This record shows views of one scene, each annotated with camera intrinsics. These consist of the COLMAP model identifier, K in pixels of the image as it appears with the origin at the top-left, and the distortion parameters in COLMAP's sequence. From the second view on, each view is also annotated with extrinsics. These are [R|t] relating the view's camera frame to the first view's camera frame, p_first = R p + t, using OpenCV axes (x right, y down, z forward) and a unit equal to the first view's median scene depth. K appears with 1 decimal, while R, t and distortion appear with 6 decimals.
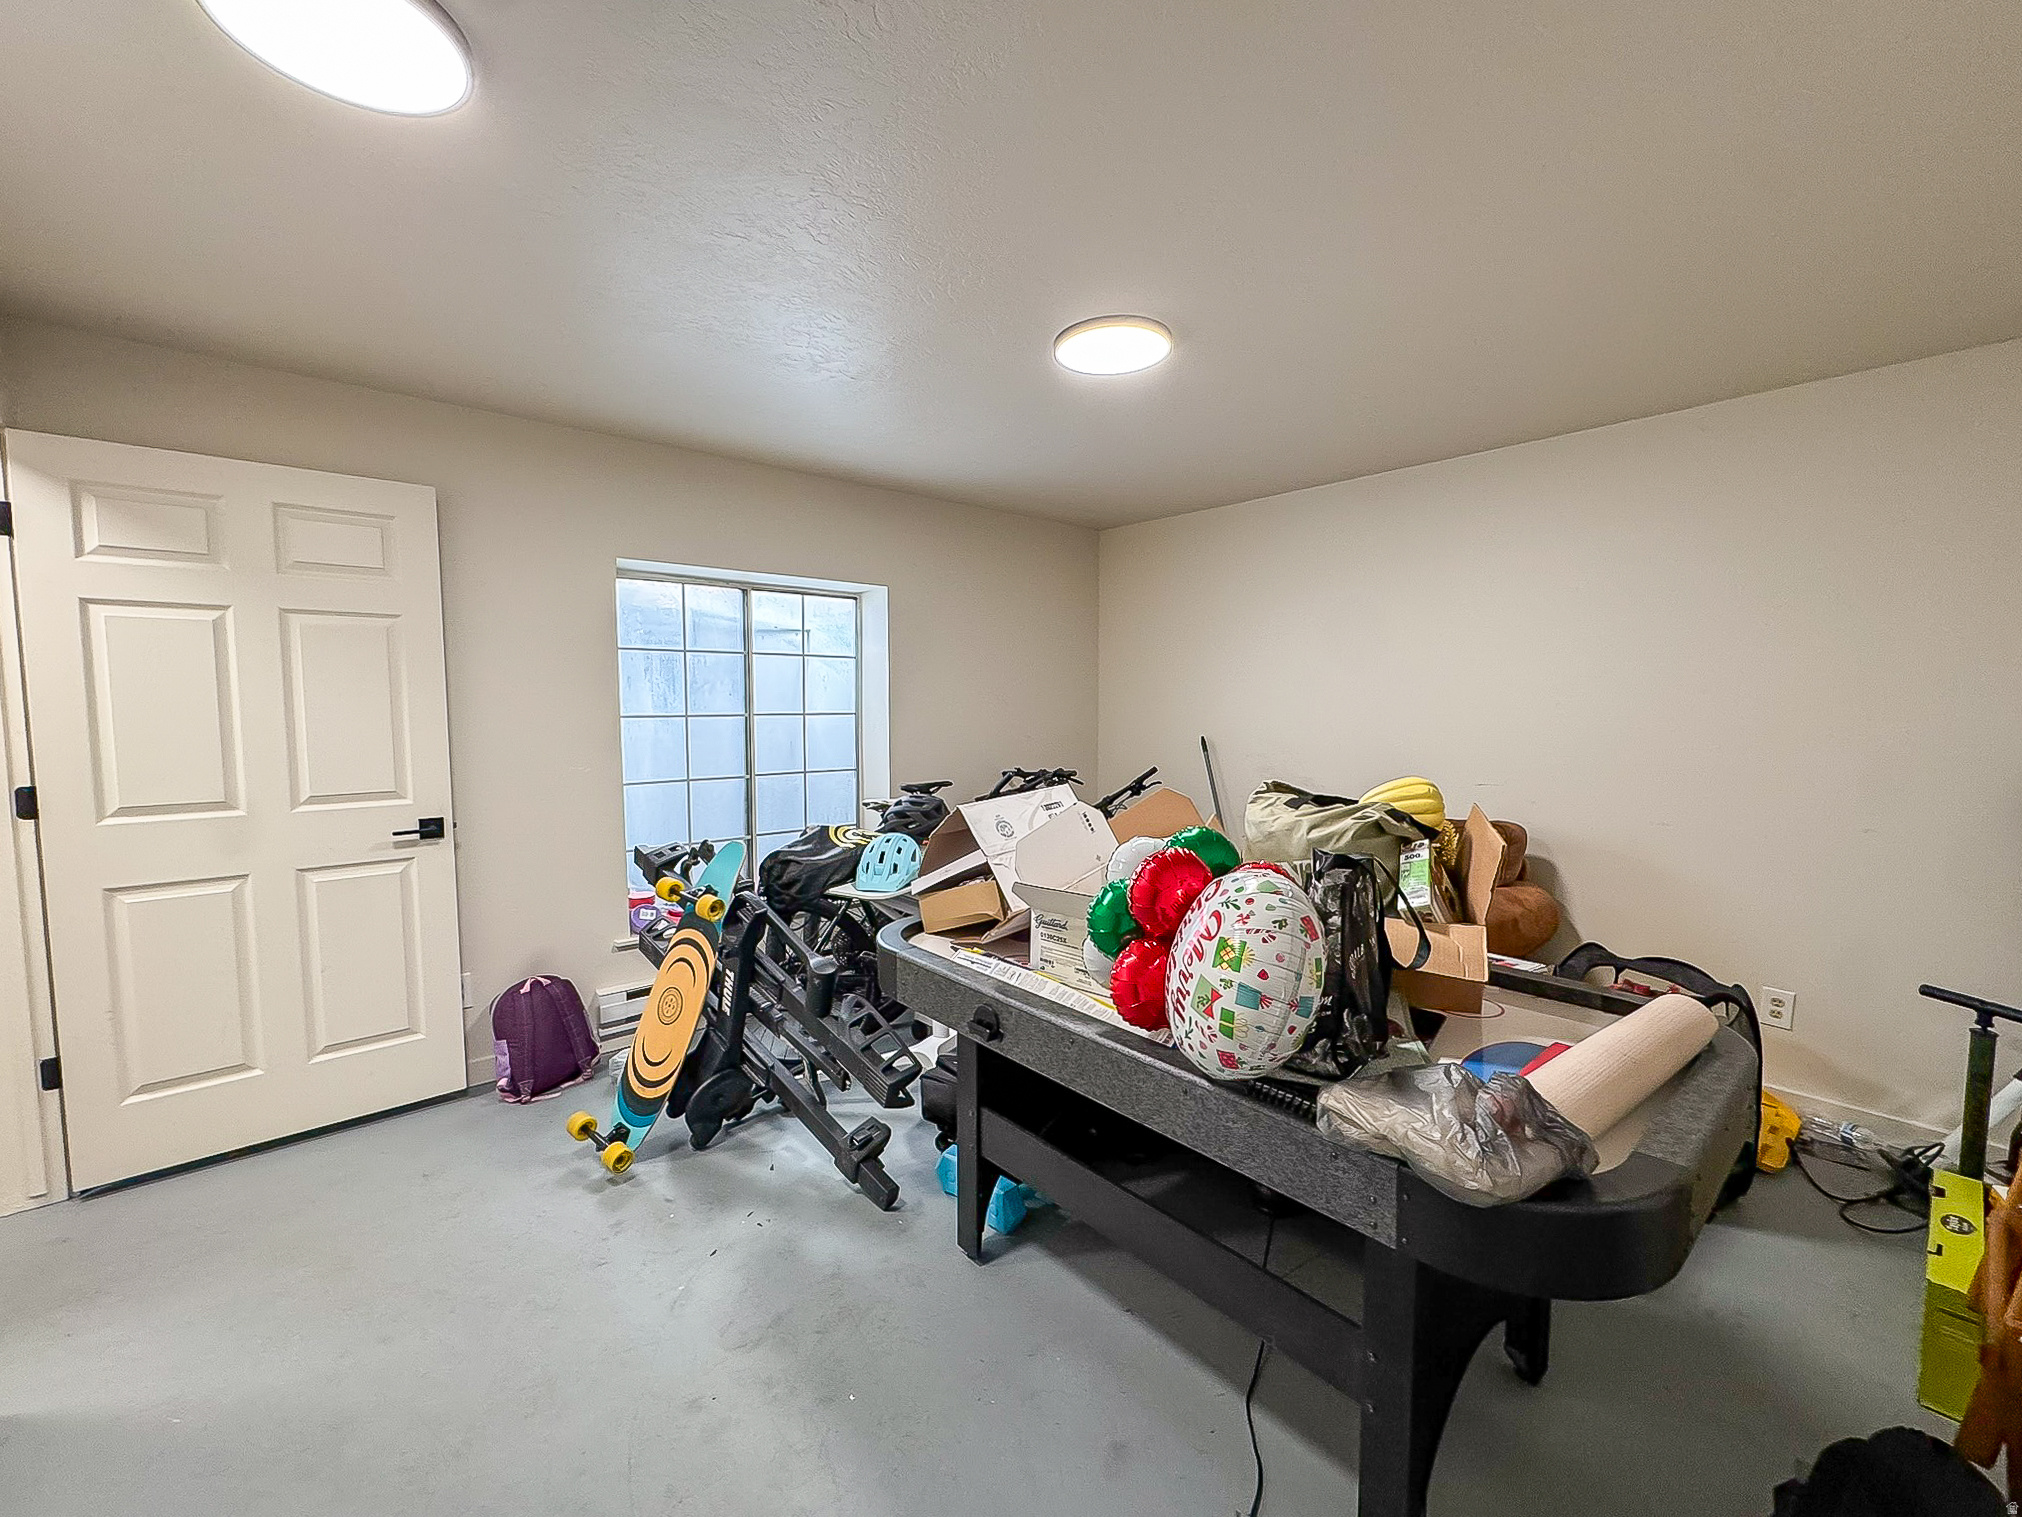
lens RADIAL K [[818.5, 0, 1012.6], [0, 818.5, 757.2], [0, 0, 1]] dist [-0.001628, 0.000298]
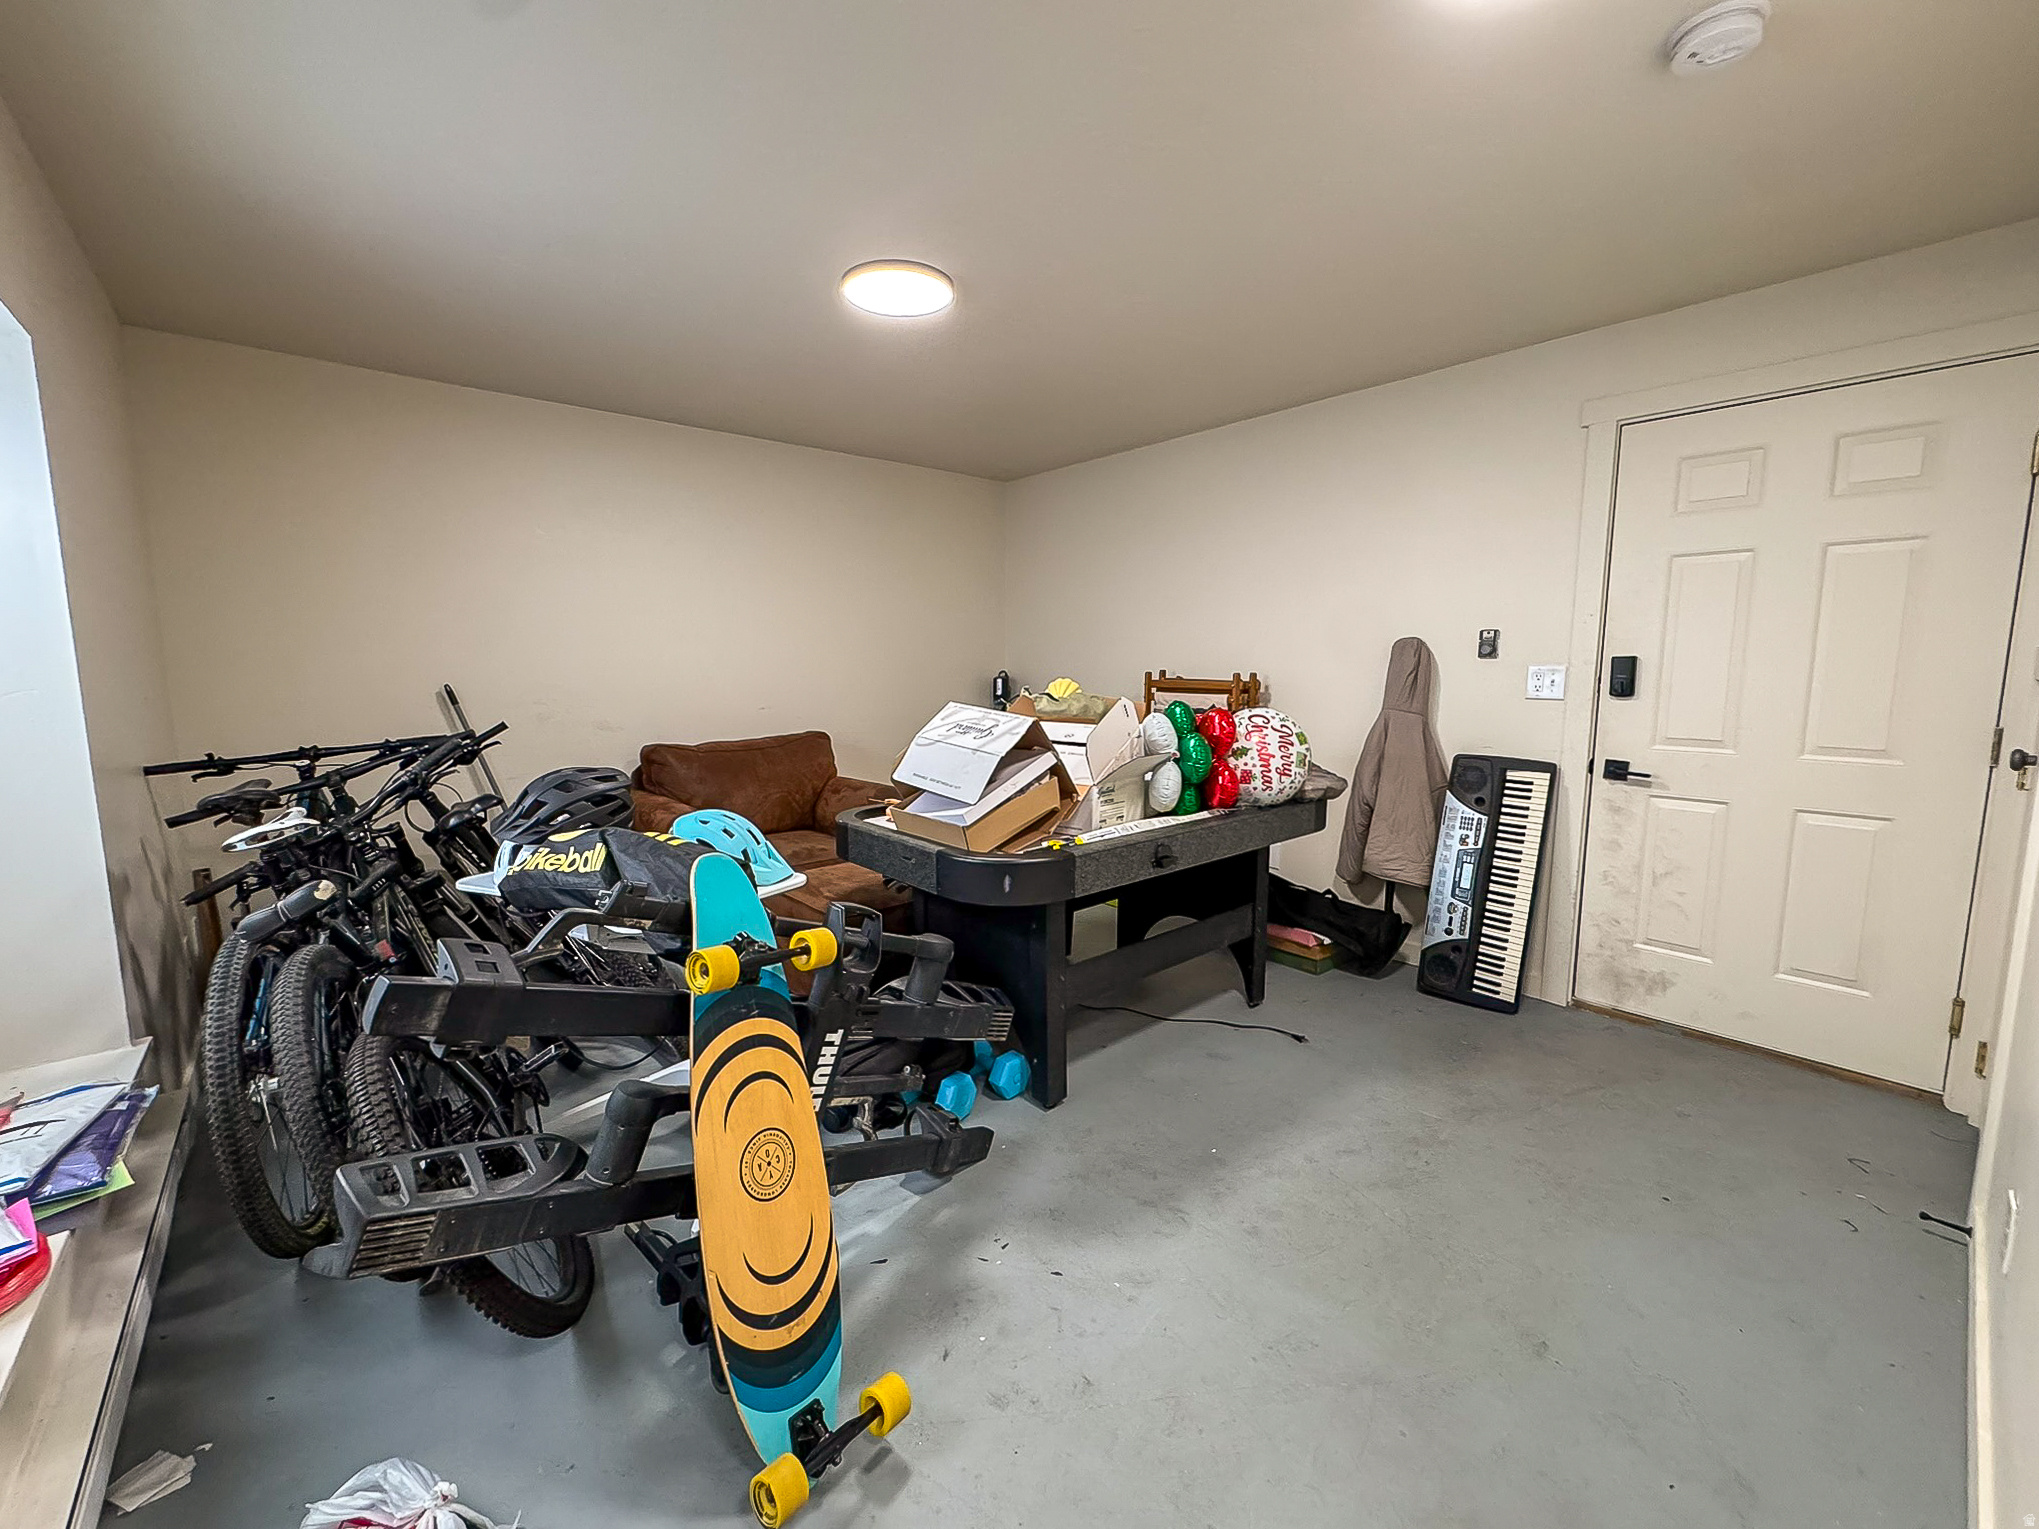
lens RADIAL K [[825.4, 0, 1021.1], [0, 825.4, 763.2], [0, 0, 1]] dist [-0.001628, 0.000298]
pose [[-0.003032, -0.125439, 0.992097, -1.272460], [0.073643, 0.989379, 0.125320, -0.023104], [-0.997280, 0.073441, 0.006238, 1.109982]]
